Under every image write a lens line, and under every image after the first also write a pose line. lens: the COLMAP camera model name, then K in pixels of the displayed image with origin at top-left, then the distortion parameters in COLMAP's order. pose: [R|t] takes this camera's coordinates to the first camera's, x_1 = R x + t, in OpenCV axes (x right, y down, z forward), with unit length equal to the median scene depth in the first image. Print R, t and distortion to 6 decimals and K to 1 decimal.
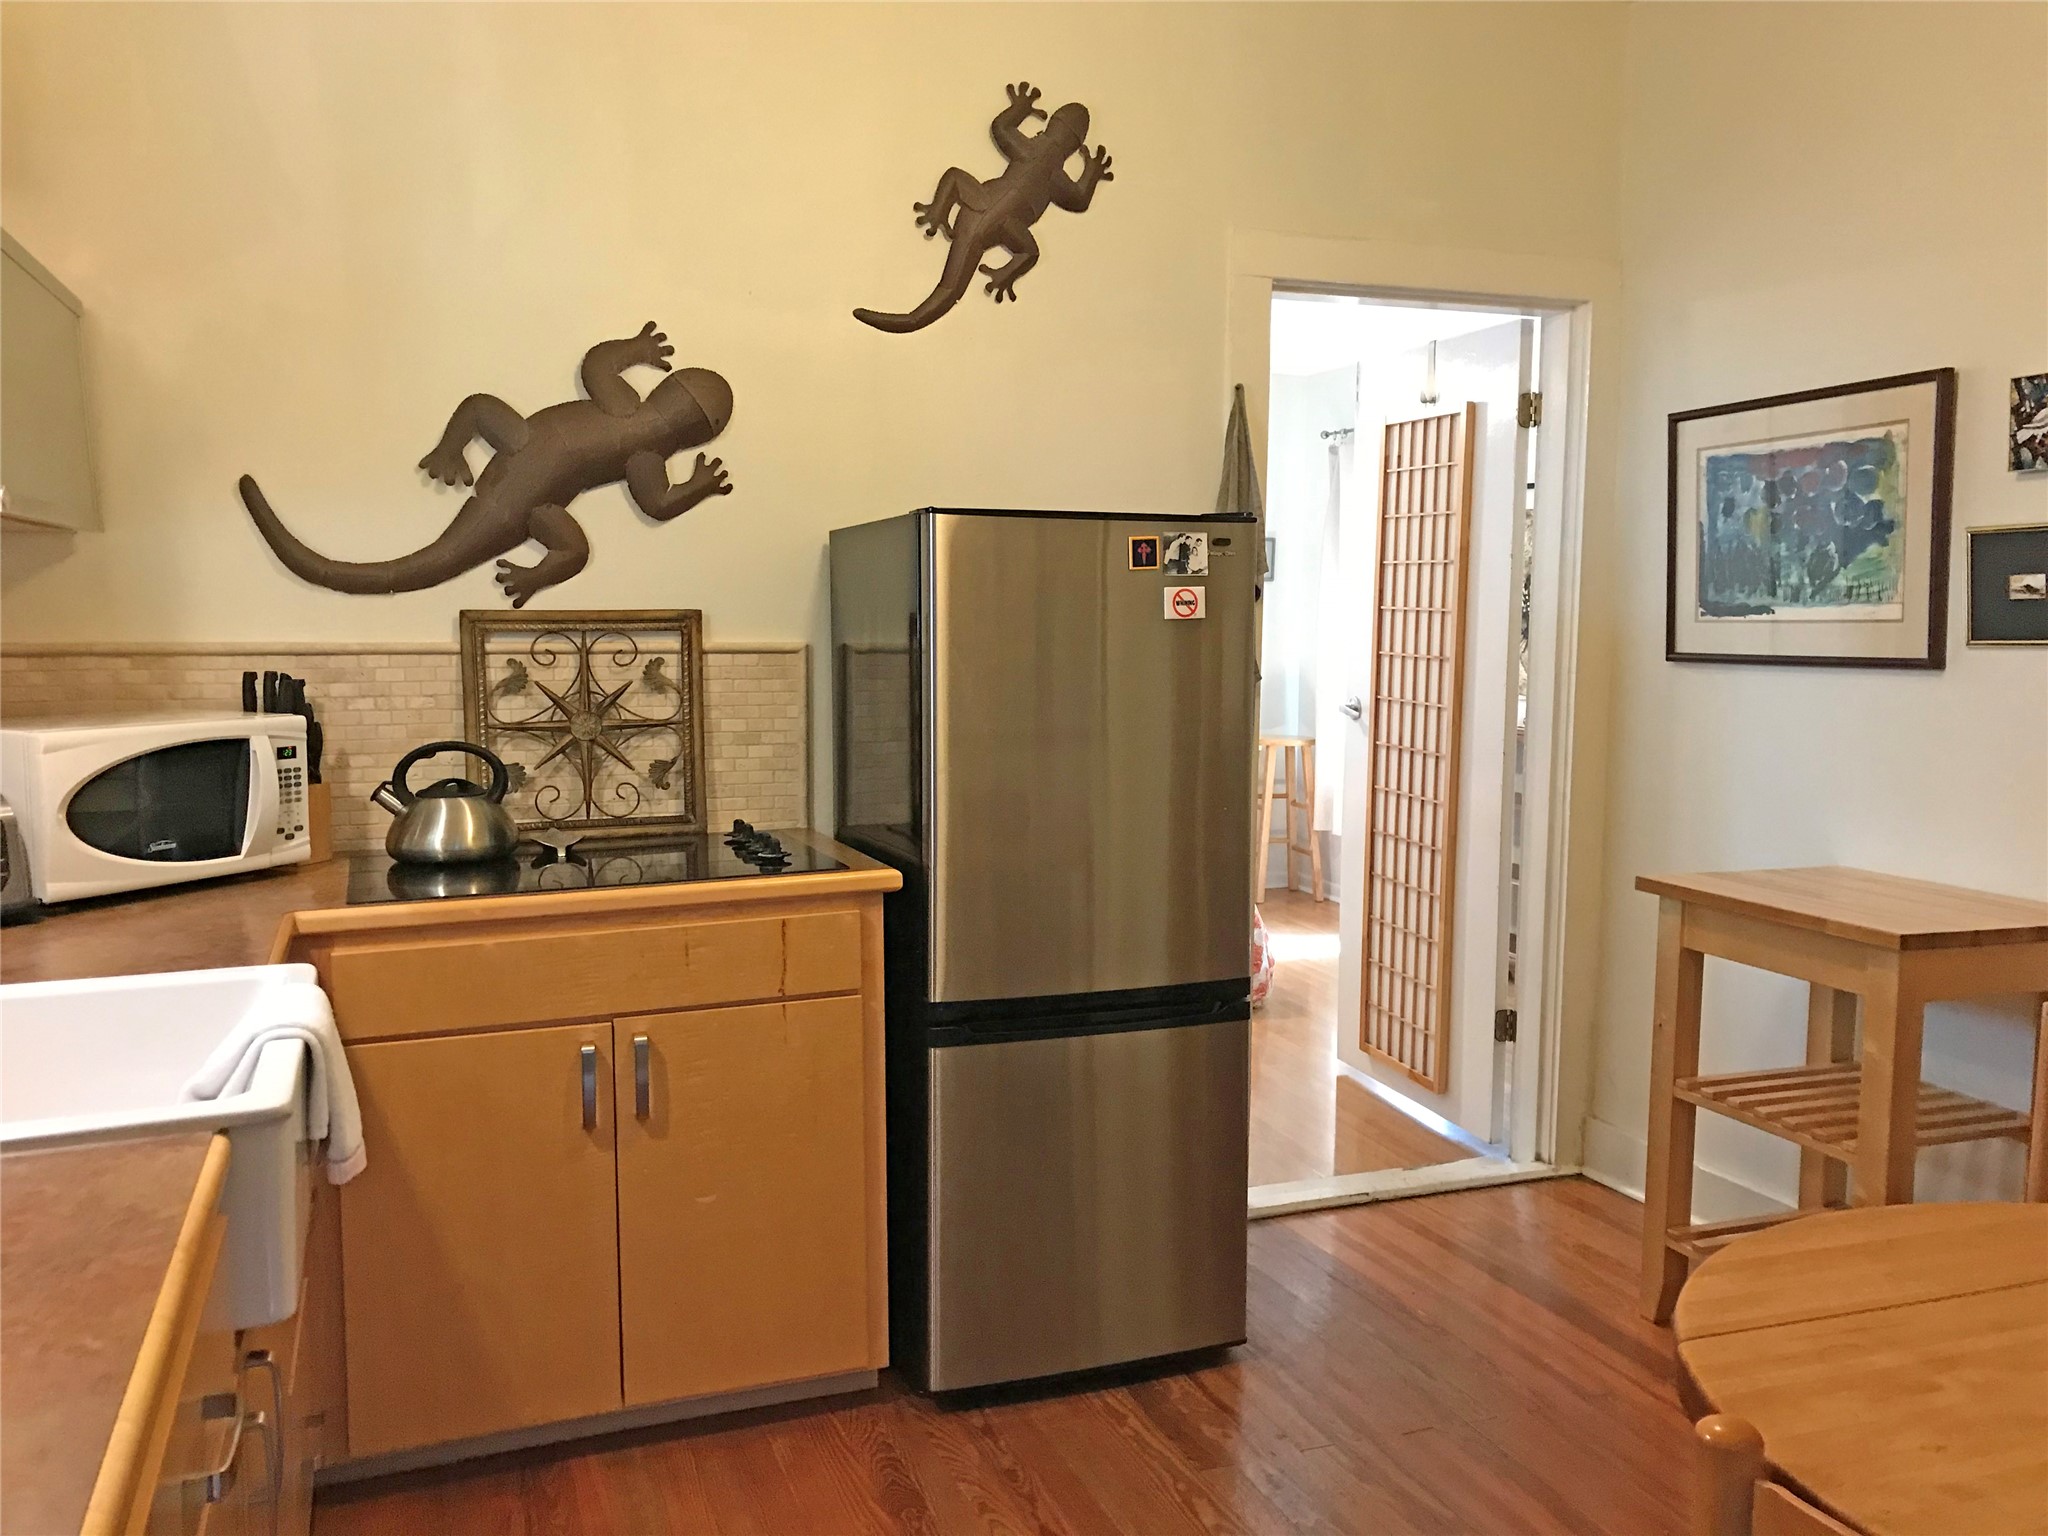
lens RADIAL K [[1685.5, 0, 1025.6], [0, 1685.5, 776.5], [0, 0, 1]] dist [0.051192, -0.068874]
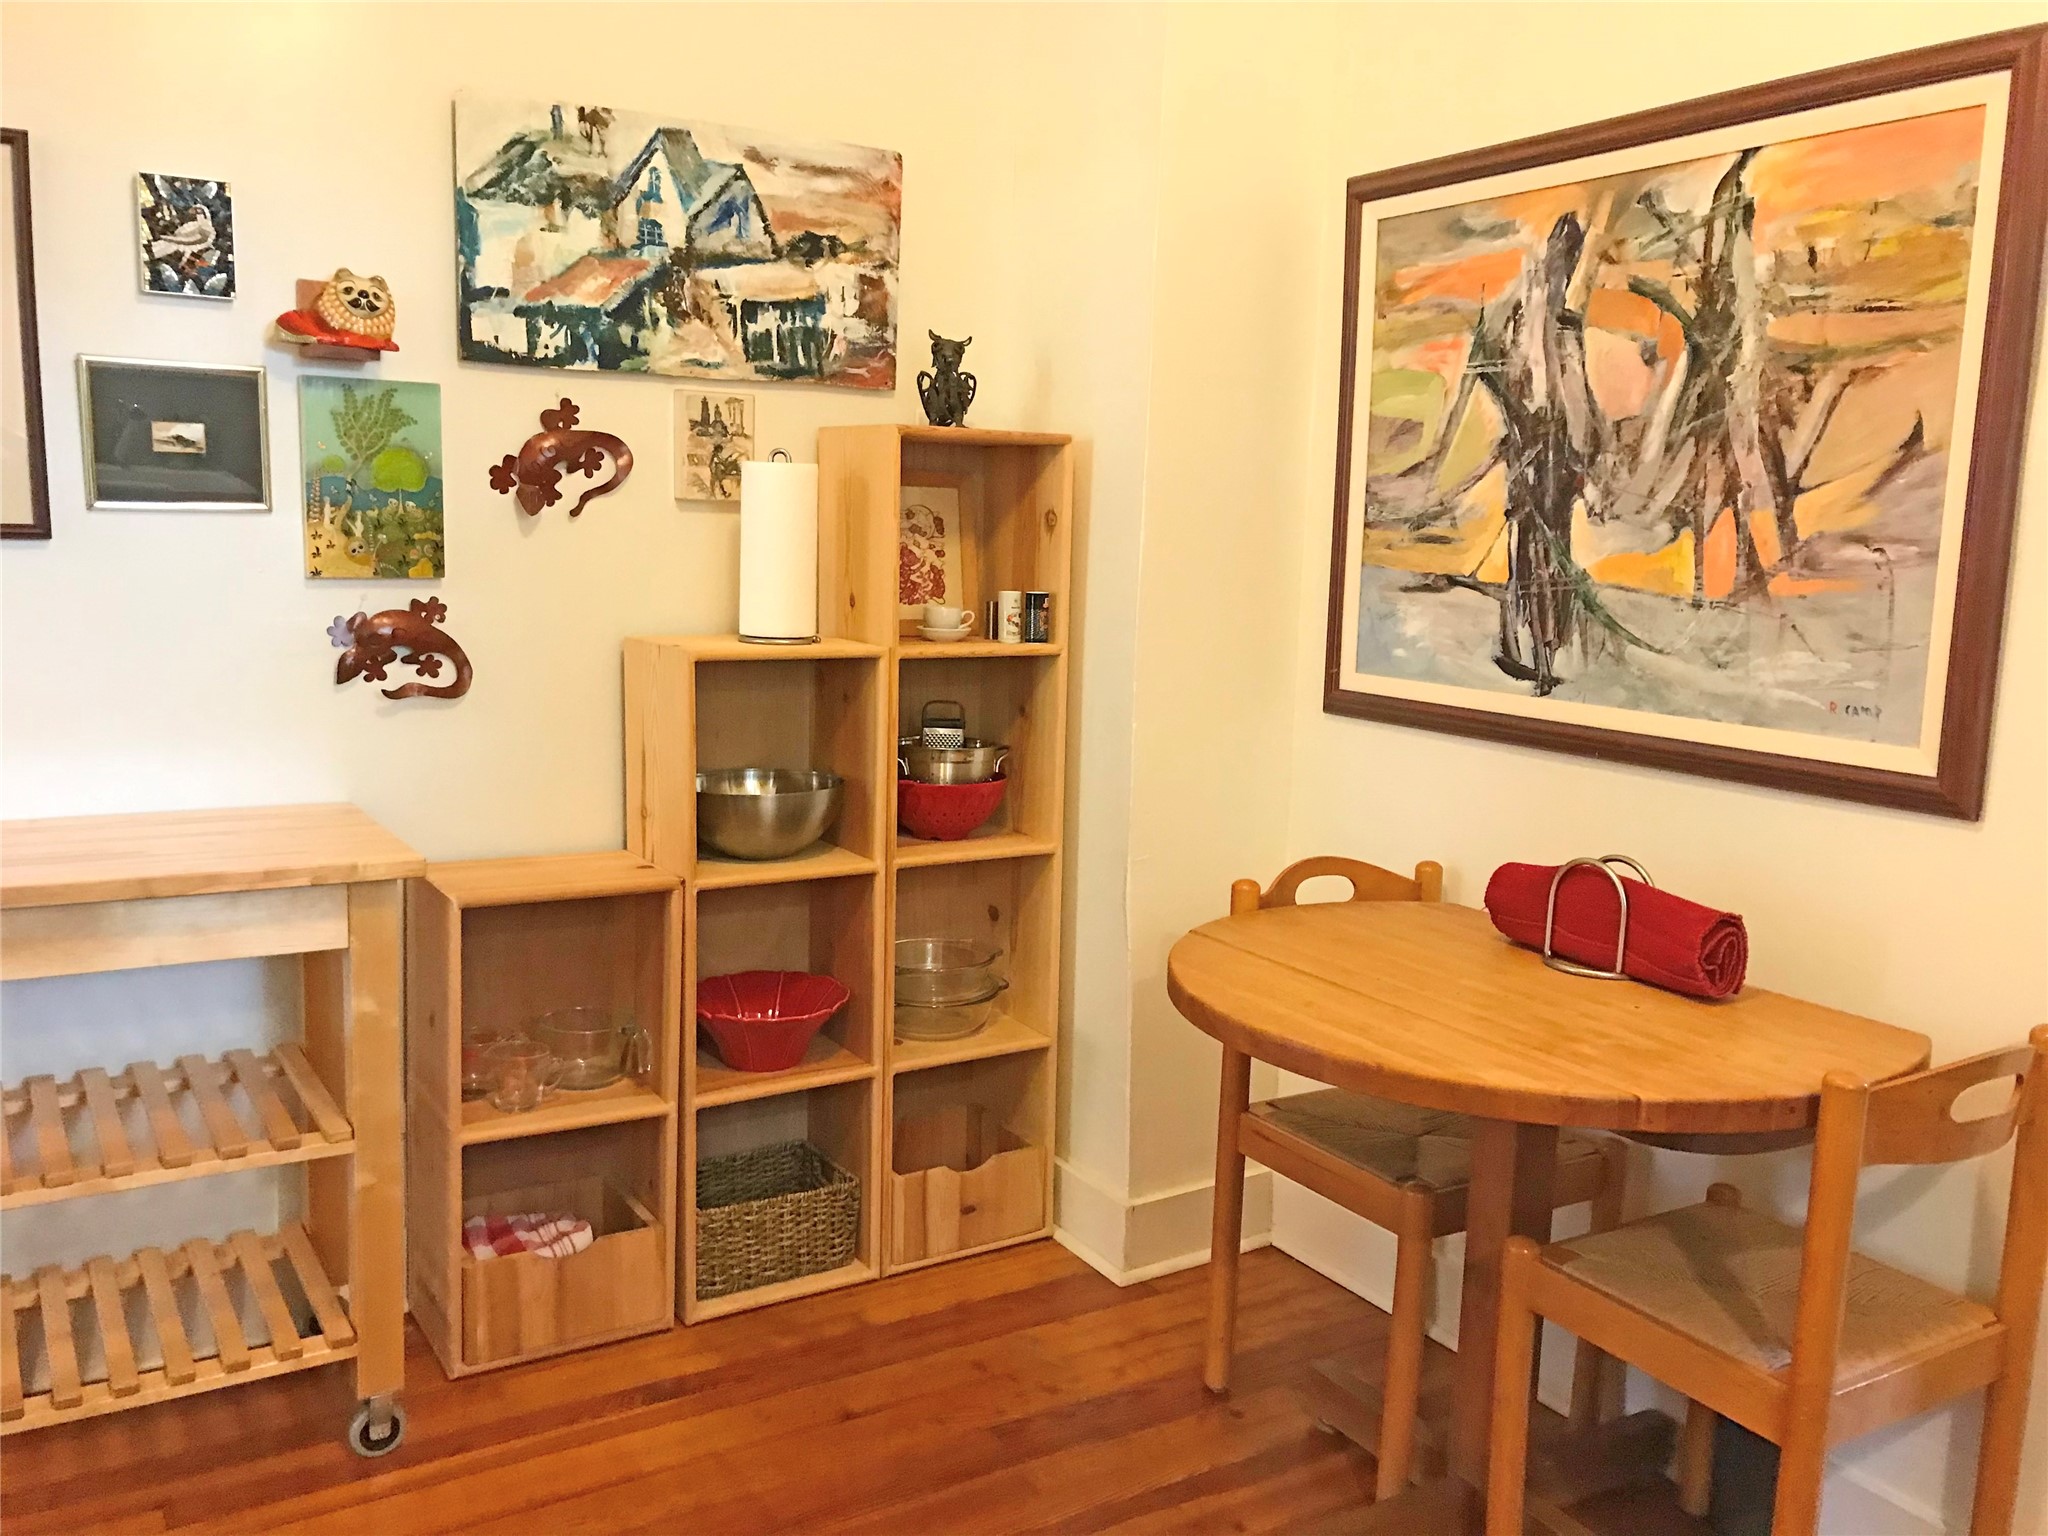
lens RADIAL K [[1685.5, 0, 1029.3], [0, 1685.5, 760.6], [0, 0, 1]] dist [0.051192, -0.068874]
pose [[-0.221097, -0.142192, 0.964830, -0.324346], [0.057635, 0.985680, 0.158472, -0.064219], [-0.973547, 0.090646, -0.209736, 0.789015]]
